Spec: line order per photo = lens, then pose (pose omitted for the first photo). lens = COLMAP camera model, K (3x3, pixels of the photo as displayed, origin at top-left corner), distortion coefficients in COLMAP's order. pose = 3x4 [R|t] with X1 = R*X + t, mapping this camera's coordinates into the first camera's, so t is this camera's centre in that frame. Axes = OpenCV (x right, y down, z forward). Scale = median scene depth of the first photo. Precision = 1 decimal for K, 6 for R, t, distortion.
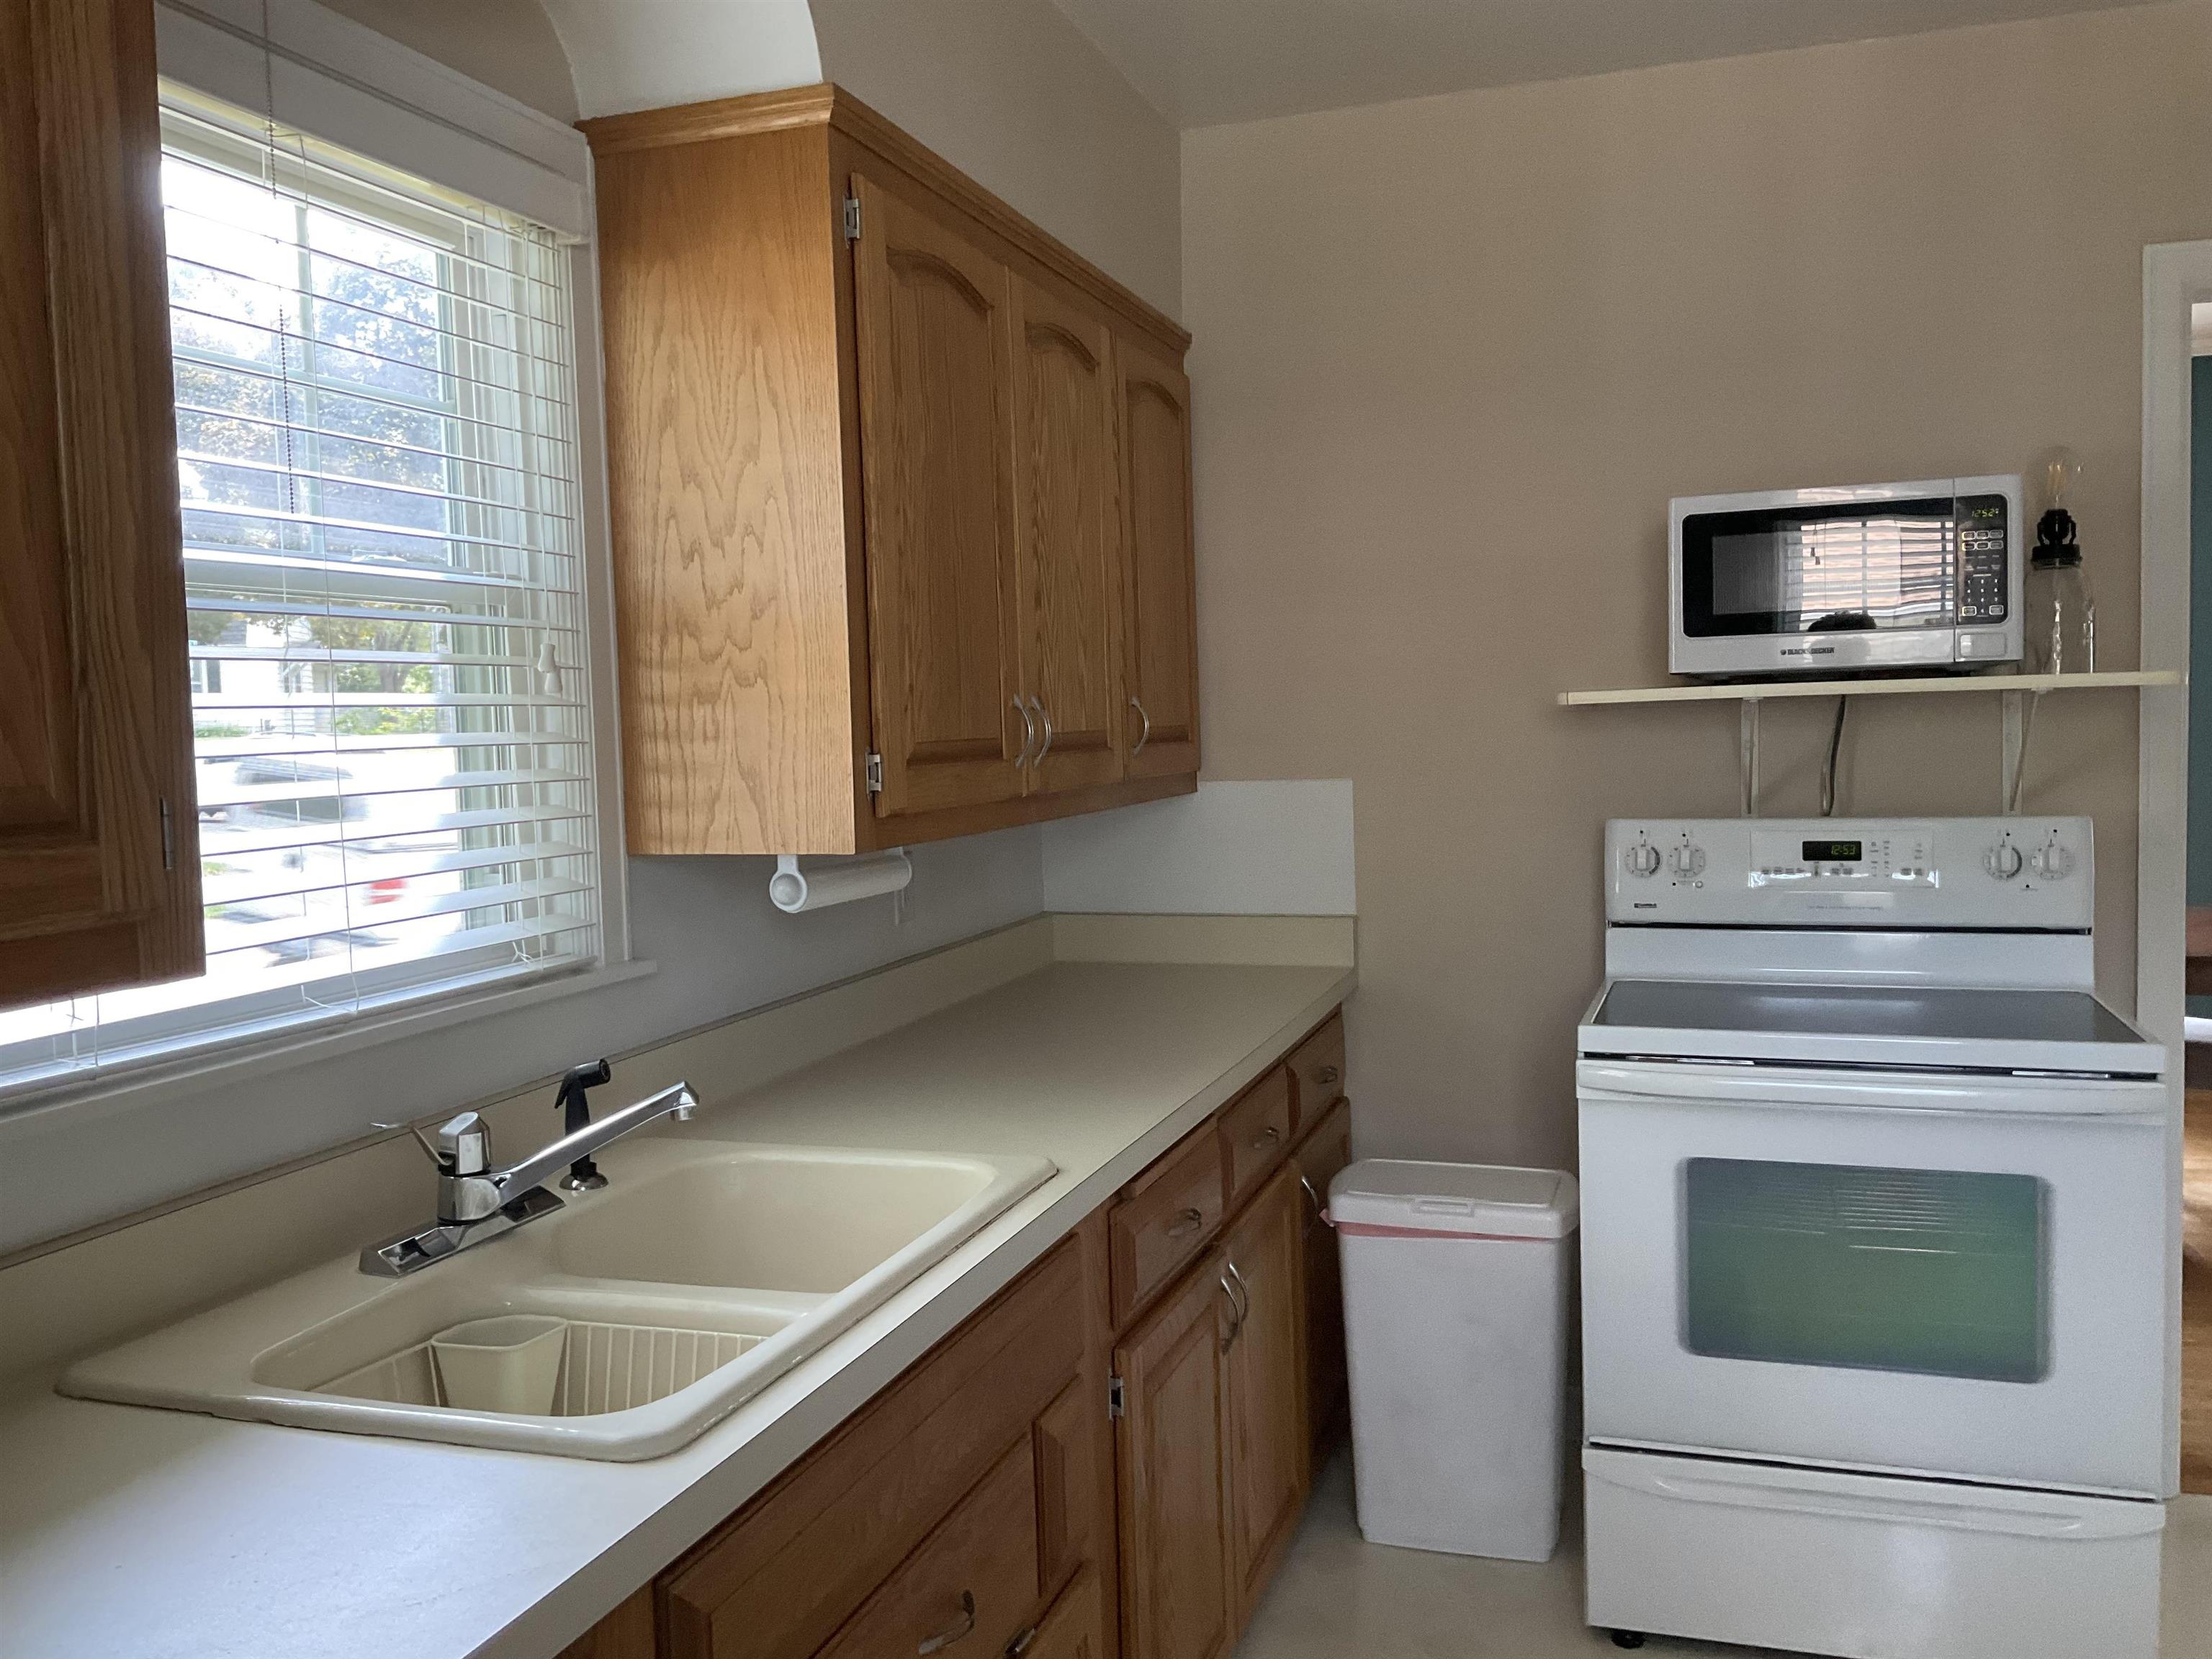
lens RADIAL K [[1794.6, 0, 1110.8], [0, 1794.6, 834.4], [0, 0, 1]] dist [0.118739, -0.224713]
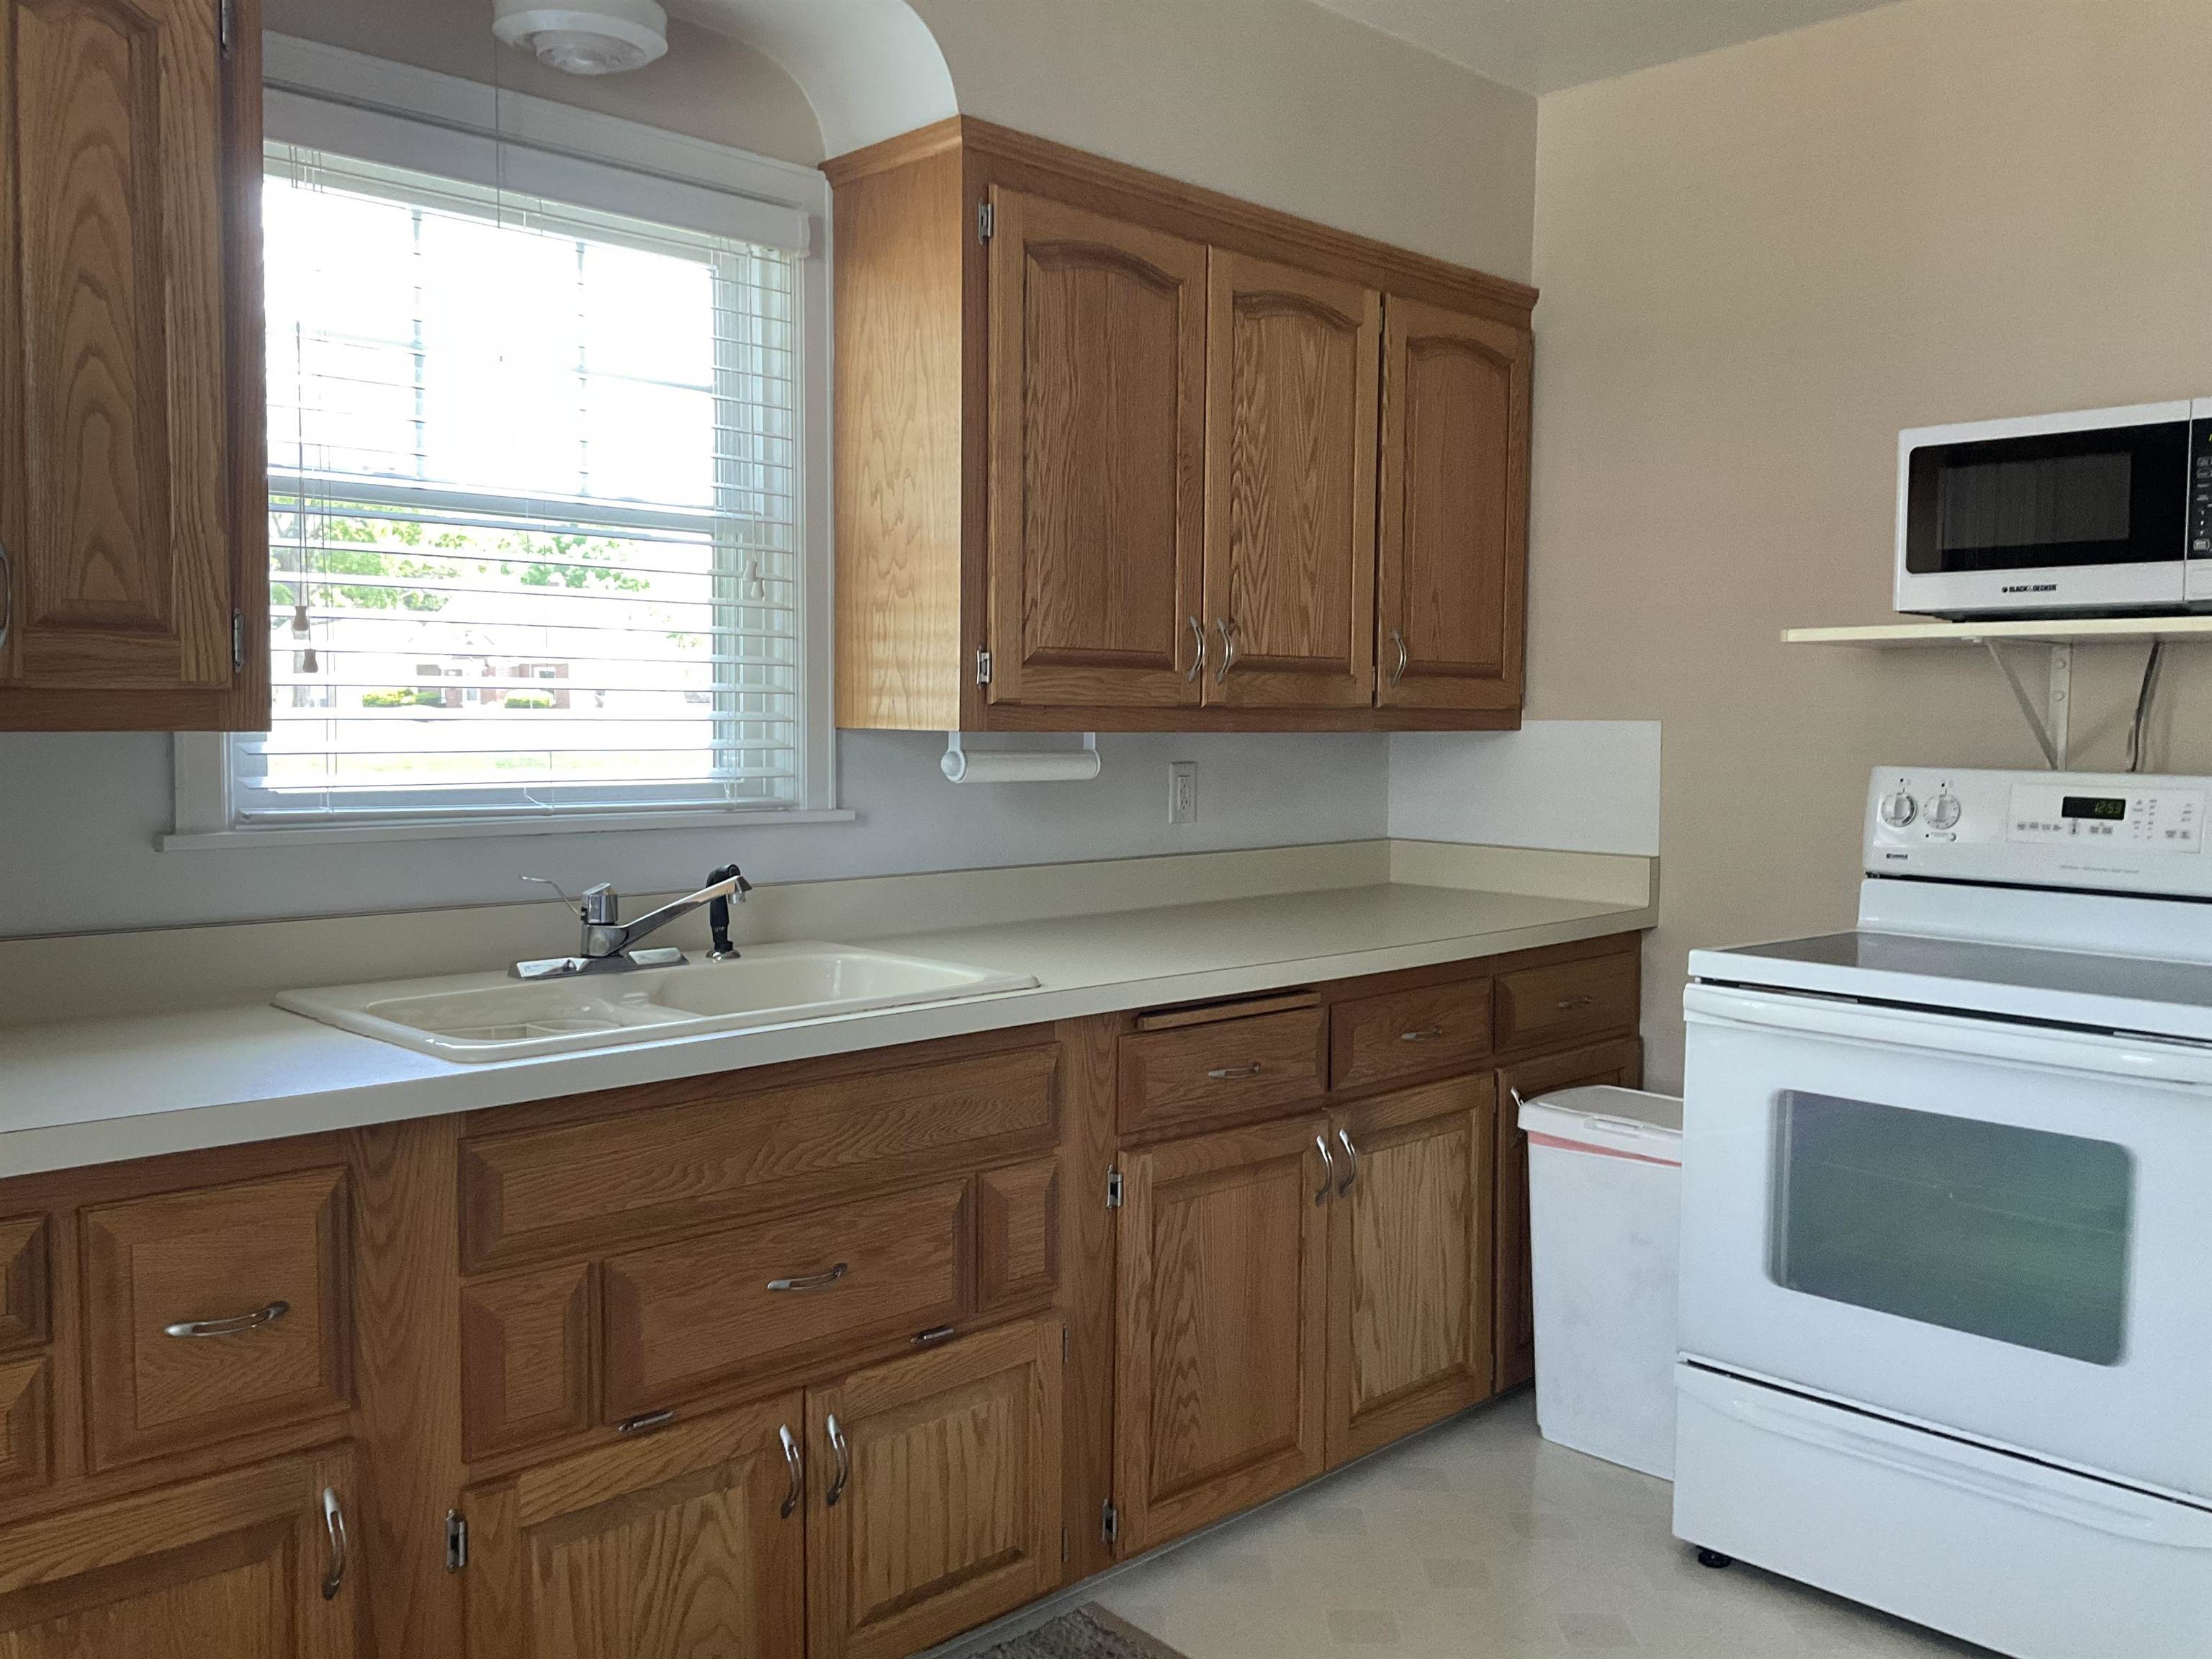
lens RADIAL K [[1794.6, 0, 1110.8], [0, 1794.6, 834.4], [0, 0, 1]] dist [0.118739, -0.224713]
pose [[0.893895, 0.068364, -0.443033, 0.428640], [-0.064688, 0.997631, 0.023424, 0.039166], [0.443585, 0.007721, 0.896199, -0.063740]]
